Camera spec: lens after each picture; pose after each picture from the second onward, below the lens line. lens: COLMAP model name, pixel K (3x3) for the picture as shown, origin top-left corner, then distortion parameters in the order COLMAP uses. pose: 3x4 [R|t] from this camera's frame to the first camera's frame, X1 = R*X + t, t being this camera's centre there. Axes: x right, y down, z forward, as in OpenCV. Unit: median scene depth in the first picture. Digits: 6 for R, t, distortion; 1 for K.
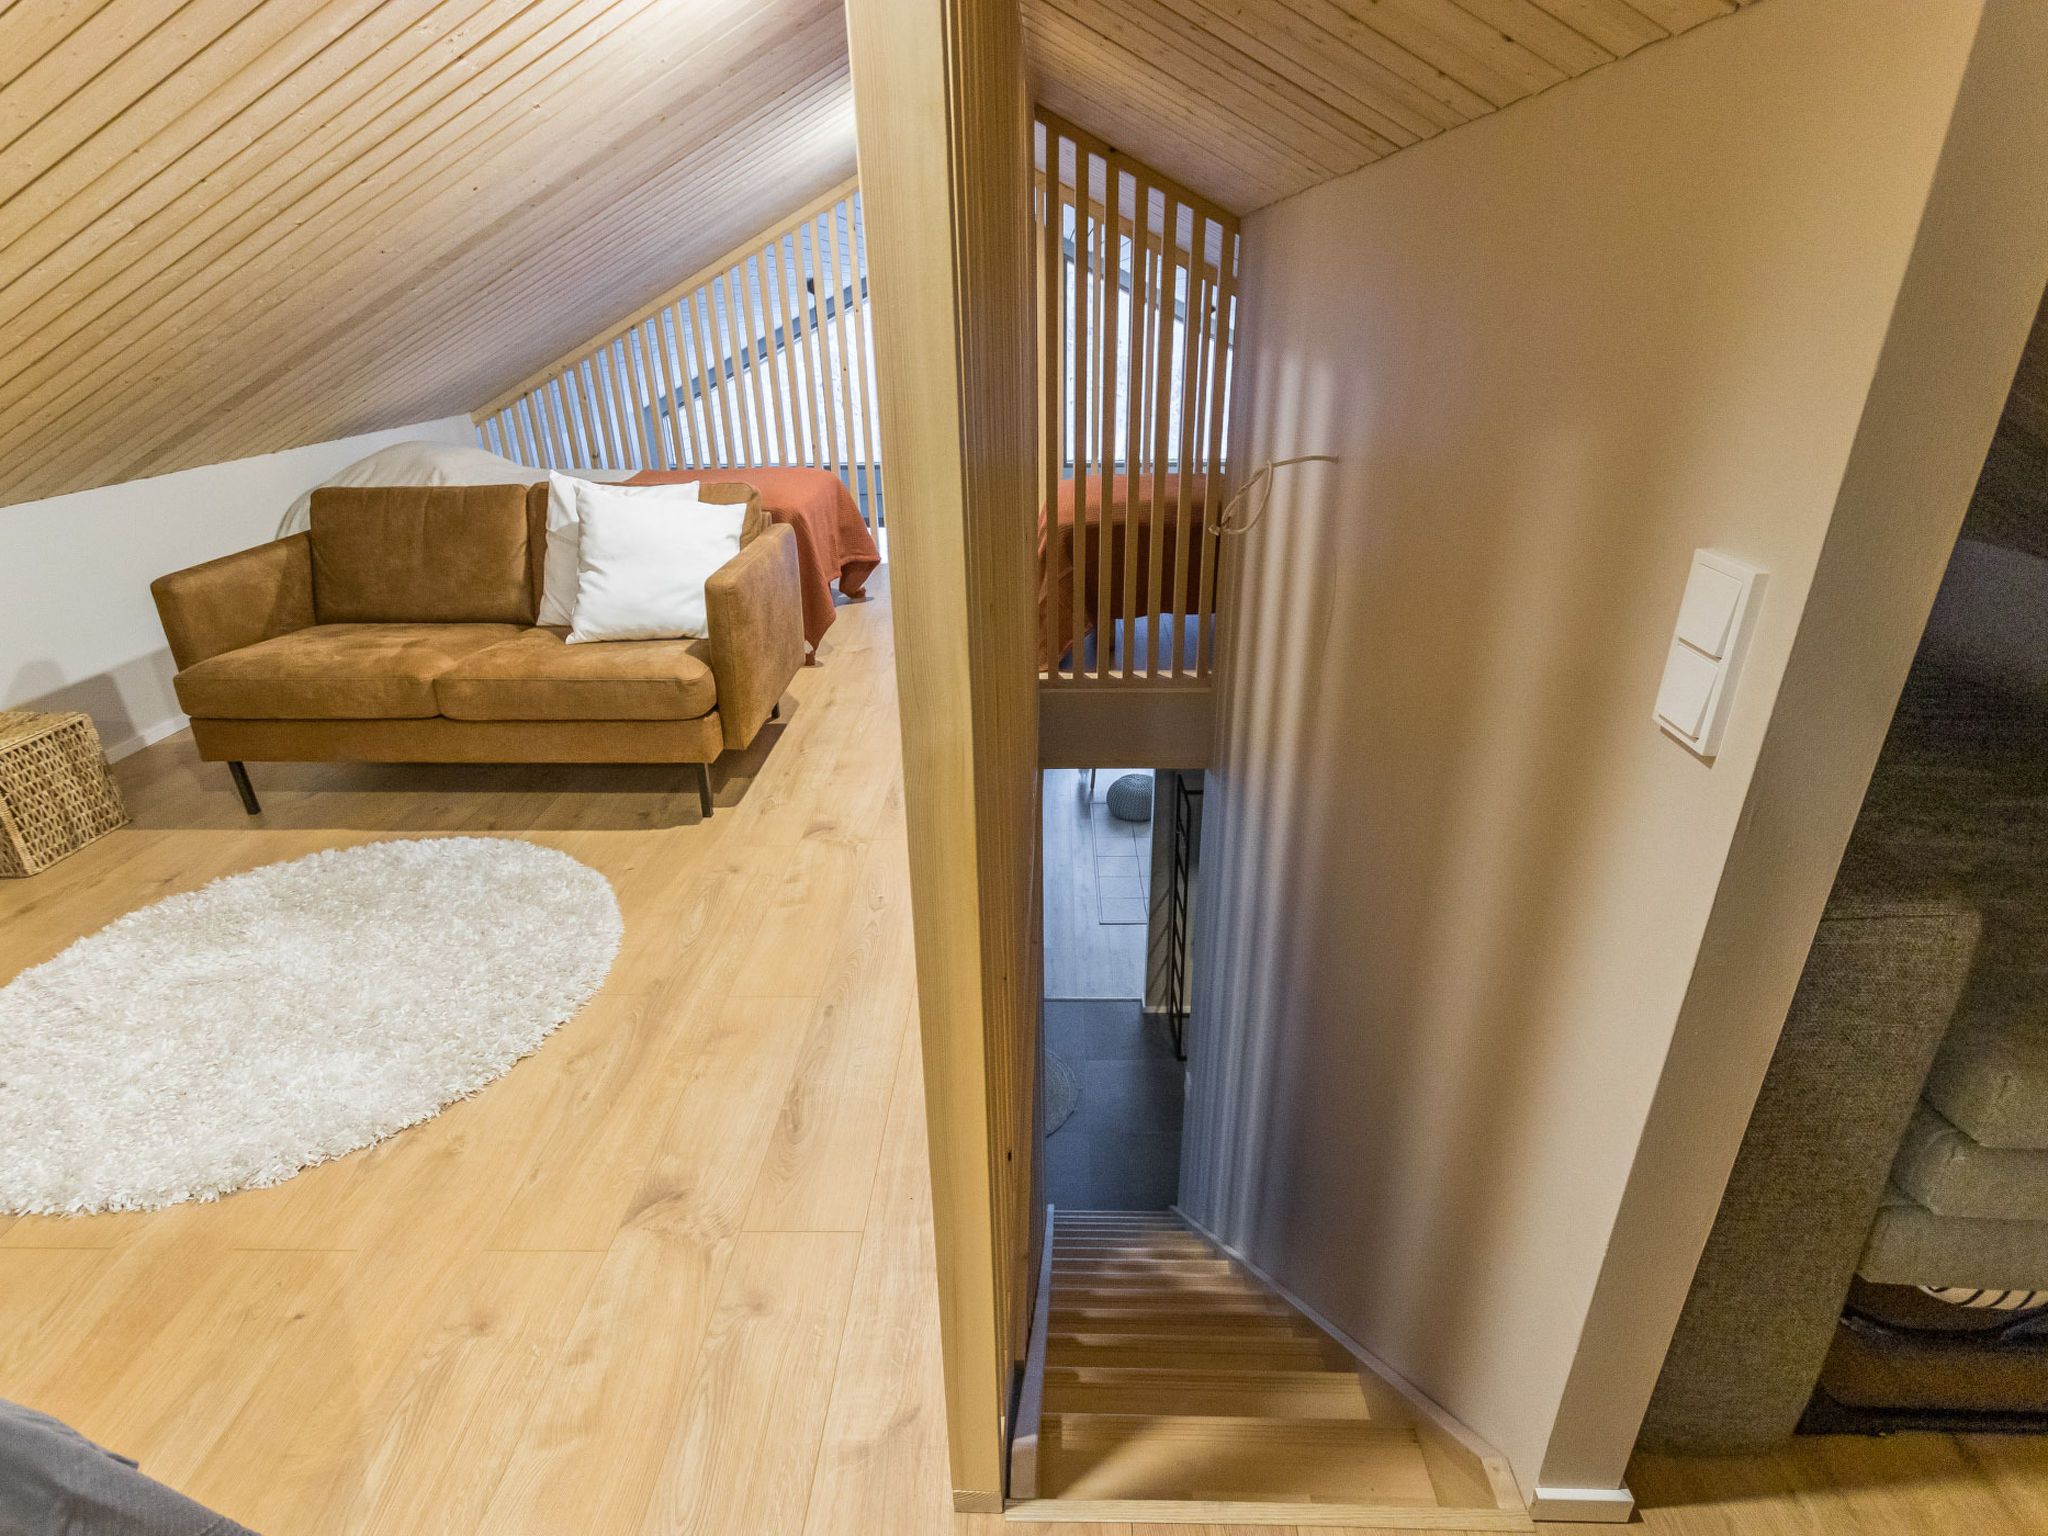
lens RADIAL K [[1037.4, 0, 1024.0], [0, 1037.4, 768.0], [0, 0, 1]] dist [0.000339, -0.000386]
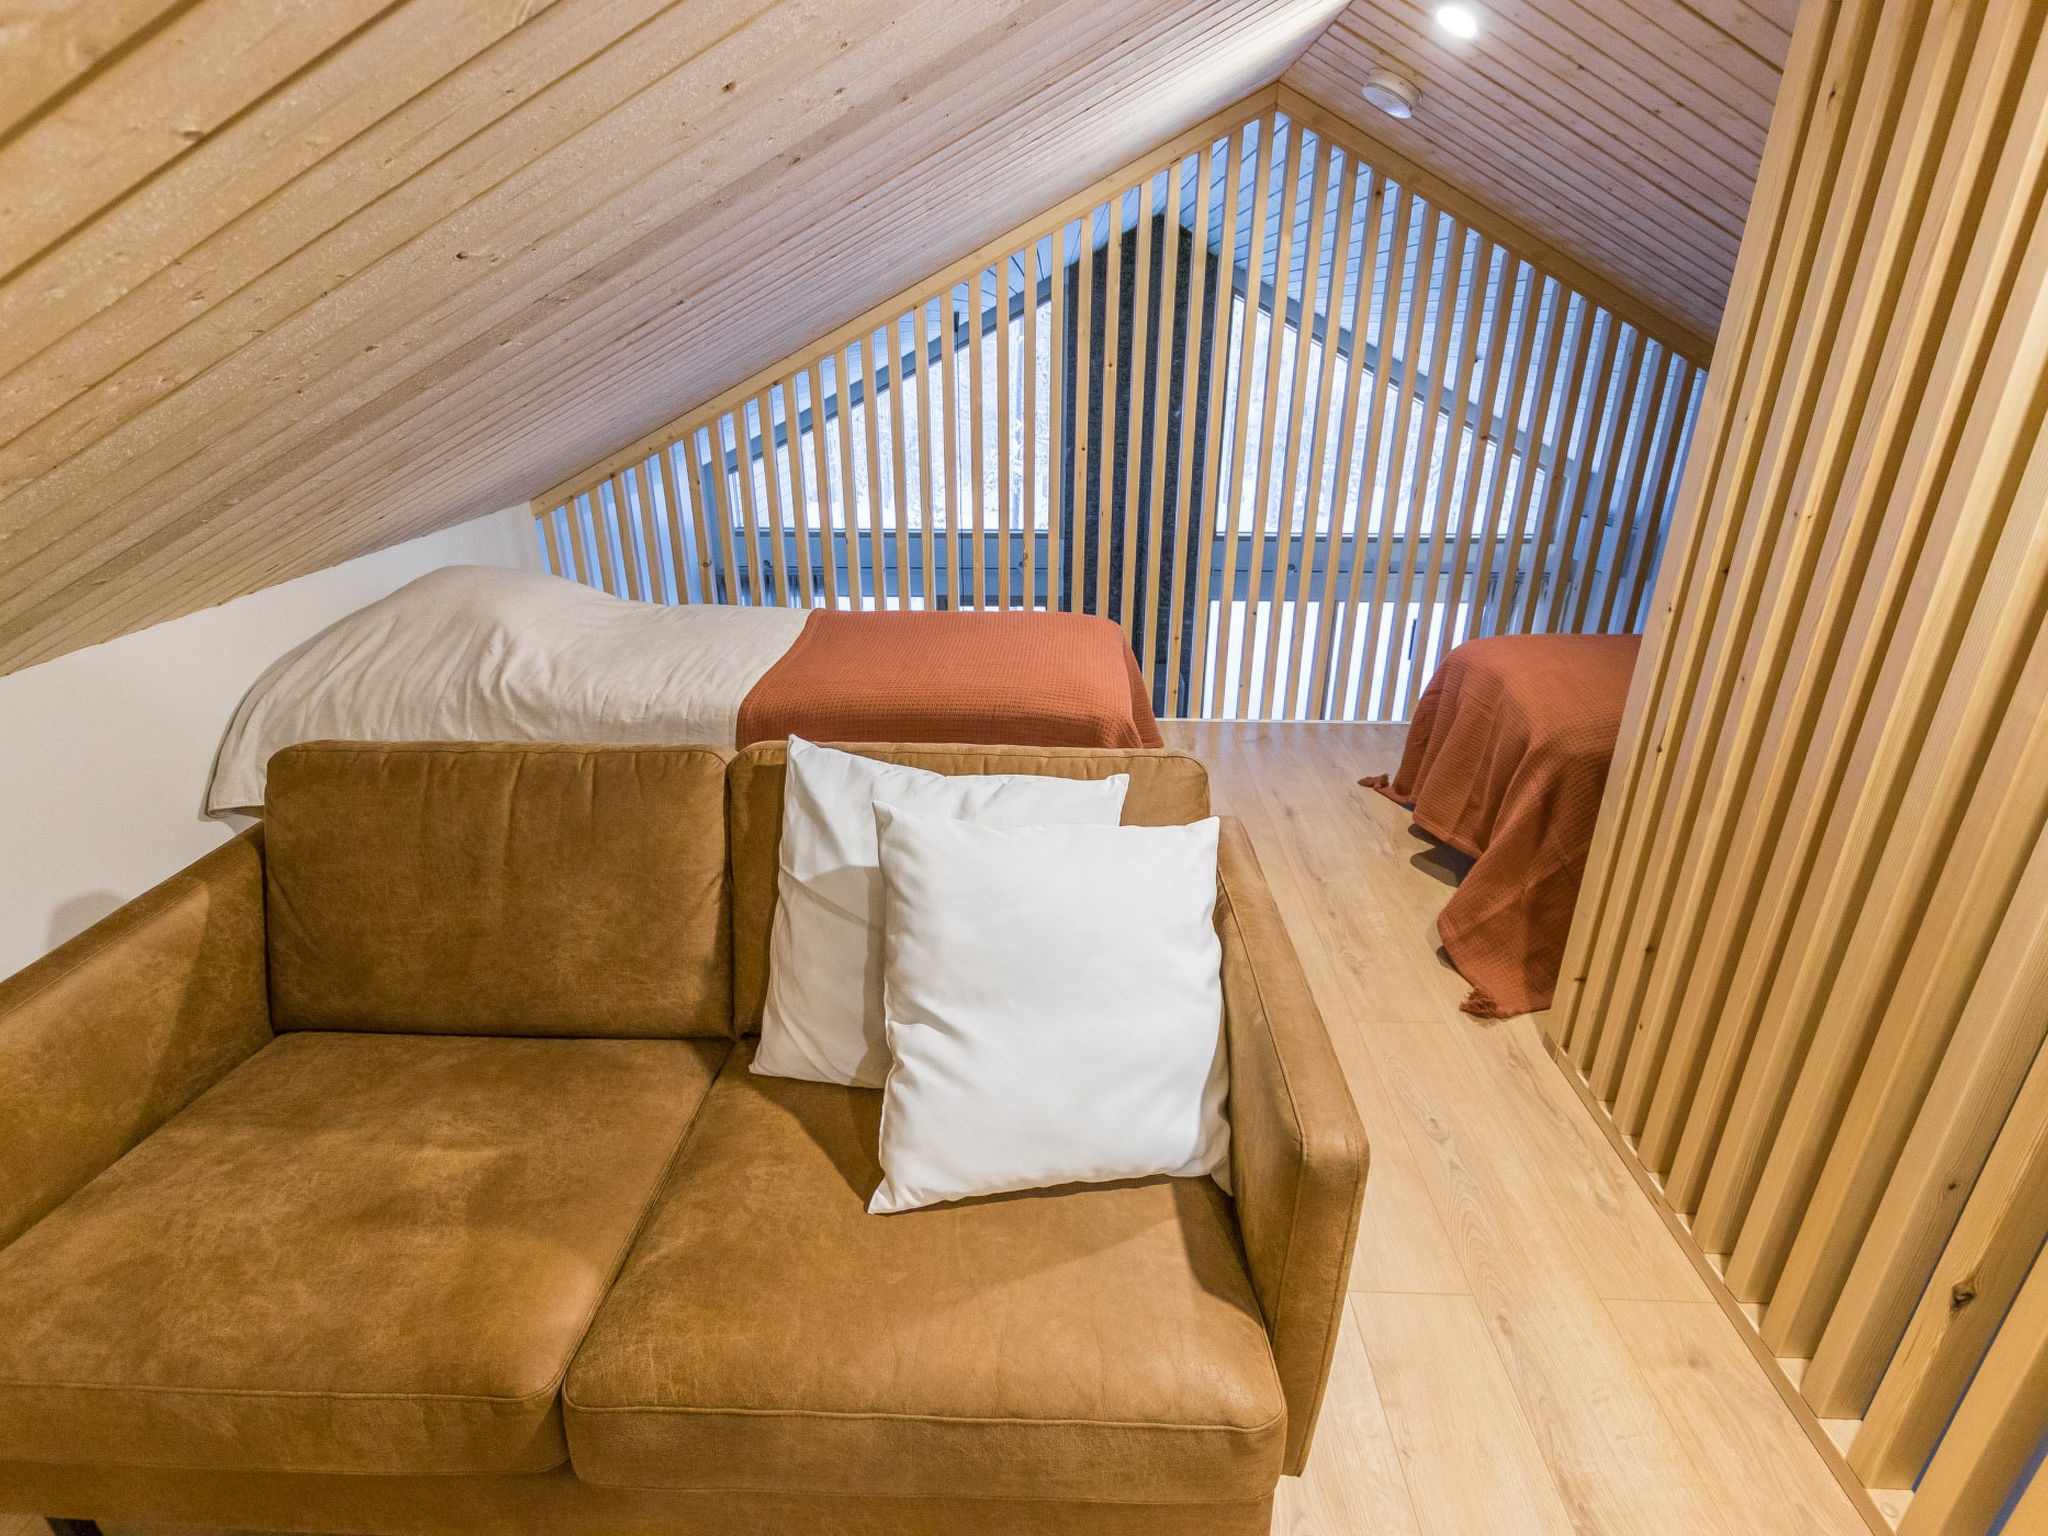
lens RADIAL K [[1043.4, 0, 1024.0], [0, 1043.4, 768.0], [0, 0, 1]] dist [0.001981, -0.000237]
pose [[0.999849, 0.017086, 0.003237, -0.346537], [-0.016995, 0.999509, -0.026309, -0.257092], [-0.003685, 0.026250, 0.999649, 0.526160]]
